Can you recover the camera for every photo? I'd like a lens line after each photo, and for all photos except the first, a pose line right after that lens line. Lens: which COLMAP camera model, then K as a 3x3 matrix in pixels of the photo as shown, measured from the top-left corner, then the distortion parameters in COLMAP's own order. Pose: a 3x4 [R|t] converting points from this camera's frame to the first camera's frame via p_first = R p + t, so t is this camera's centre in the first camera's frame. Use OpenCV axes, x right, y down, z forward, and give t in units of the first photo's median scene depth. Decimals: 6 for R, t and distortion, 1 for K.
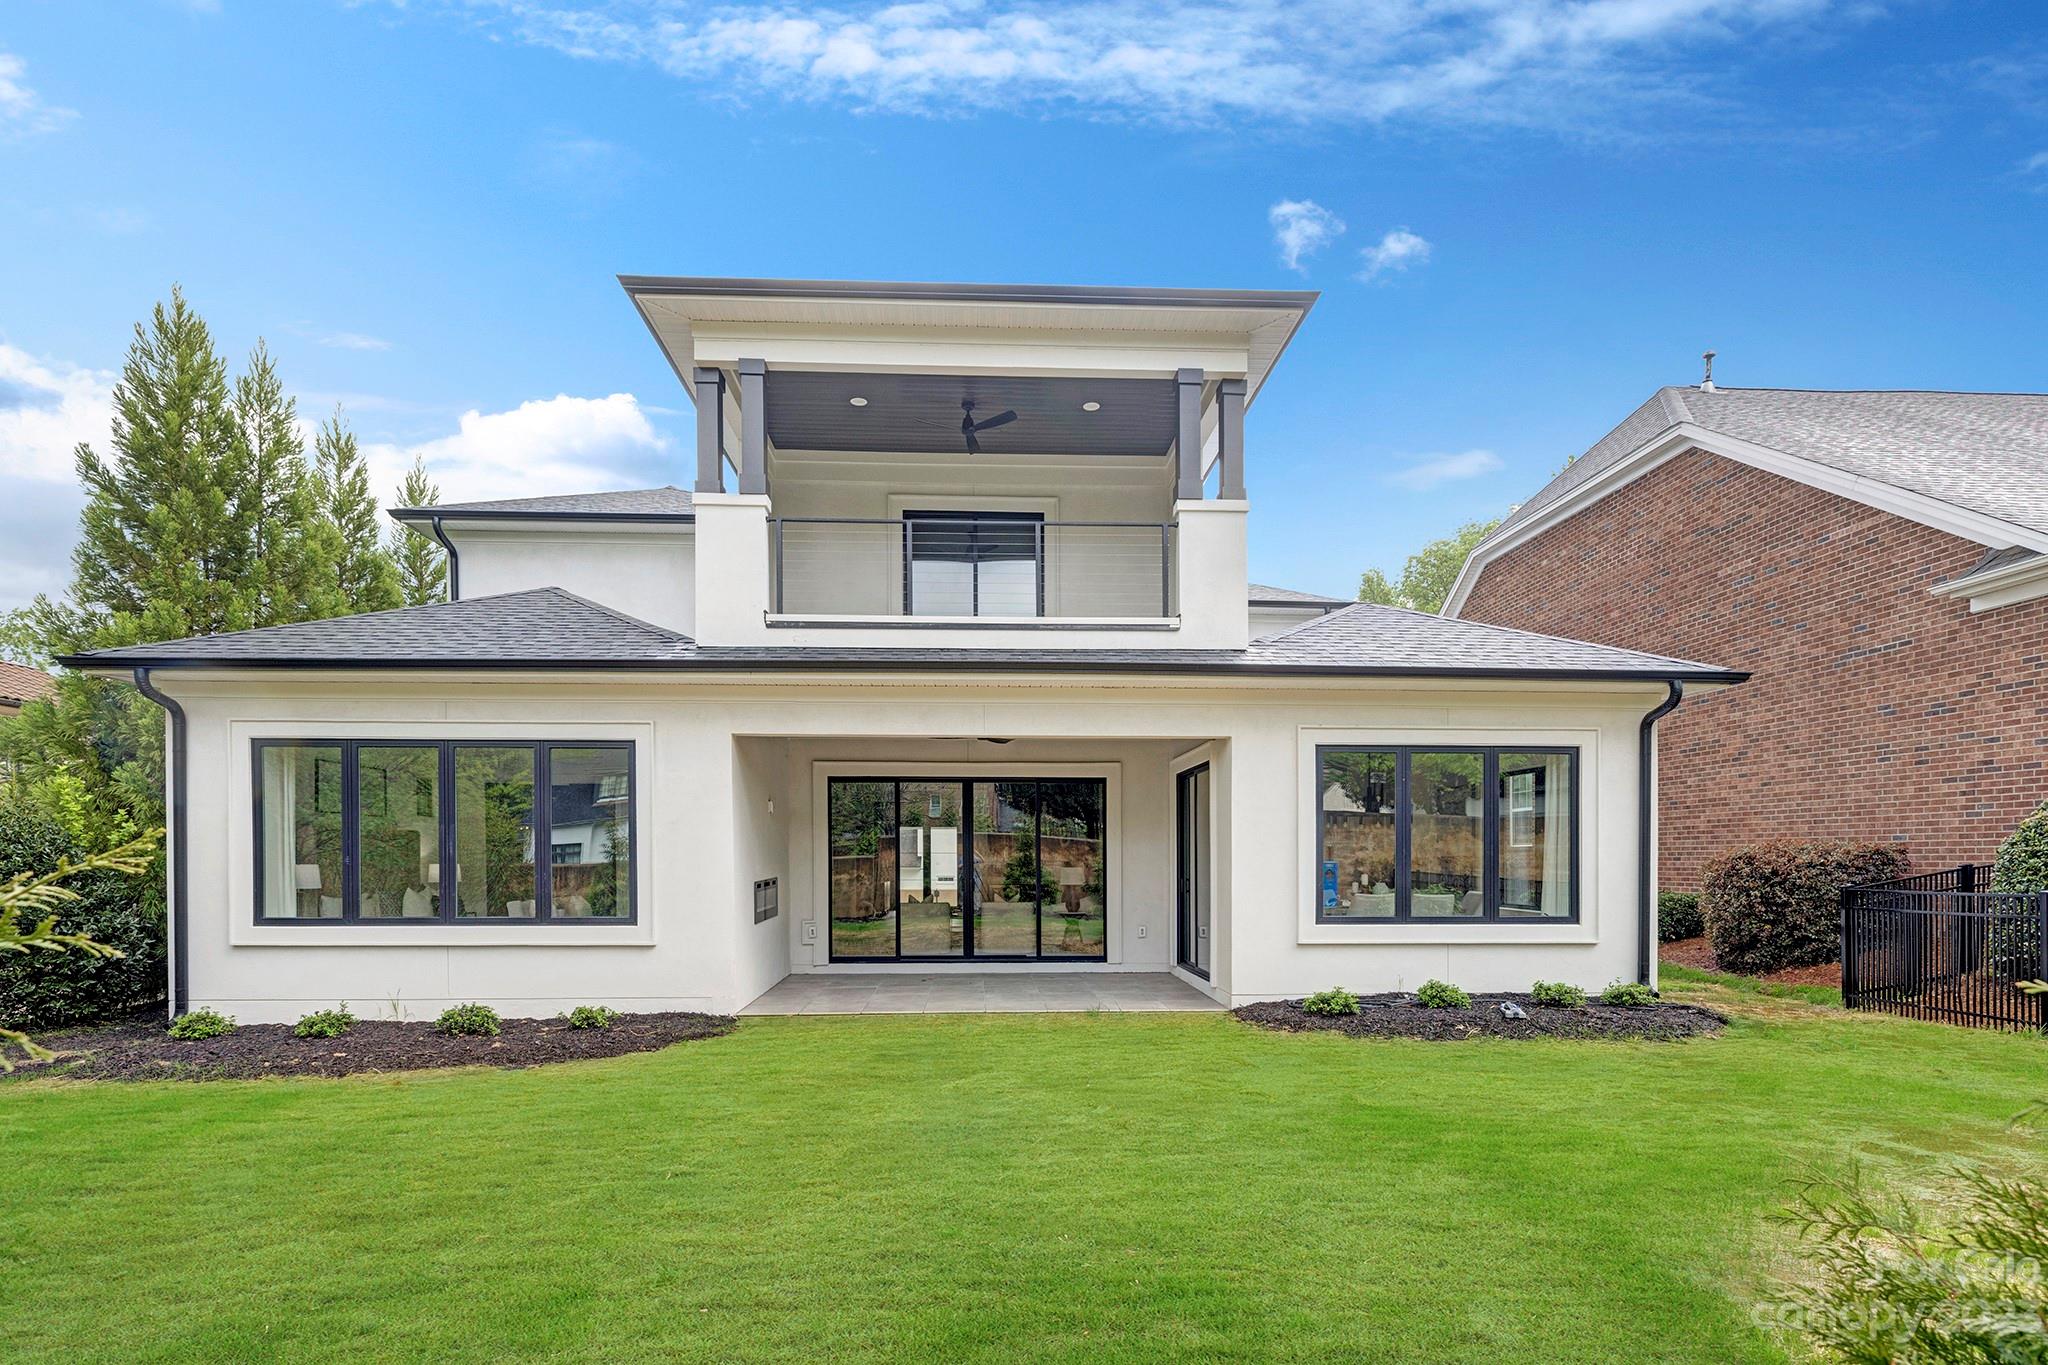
lens RADIAL K [[981.8, 0, 1019.6], [0, 981.8, 862.7], [0, 0, 1]] dist [0.001808, 0.000920]
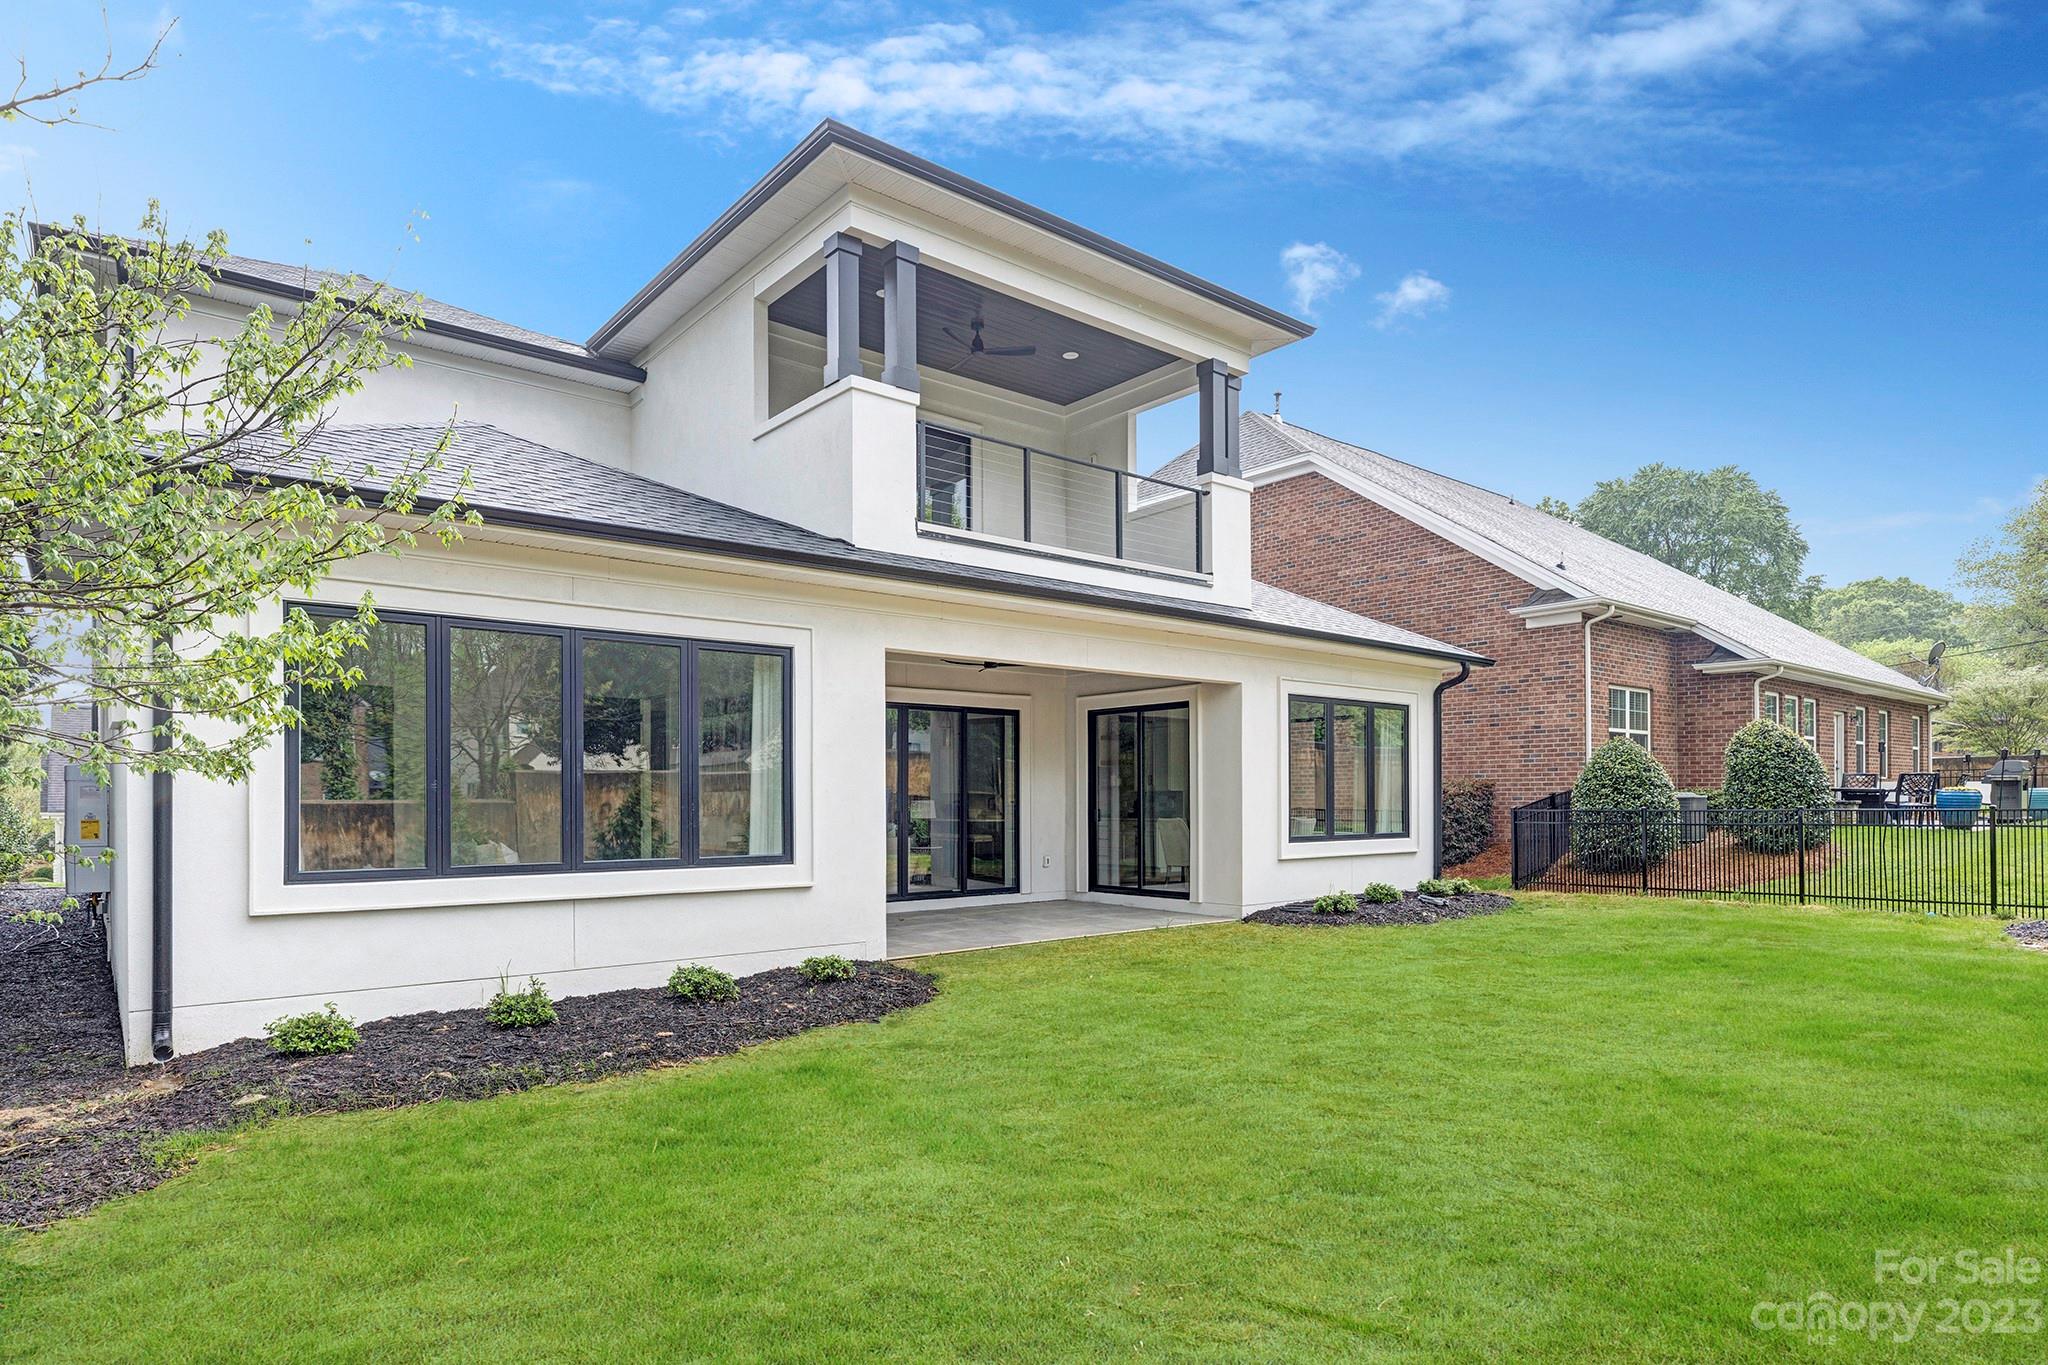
lens RADIAL K [[1126.9, 0, 1024.1], [0, 1126.9, 788.7], [0, 0, 1]] dist [0.006330, 0.000848]
pose [[0.796932, 0.002221, 0.604065, -0.787055], [0.006843, 0.999896, -0.012703, 0.011830], [-0.604031, 0.014257, 0.796834, 0.094259]]
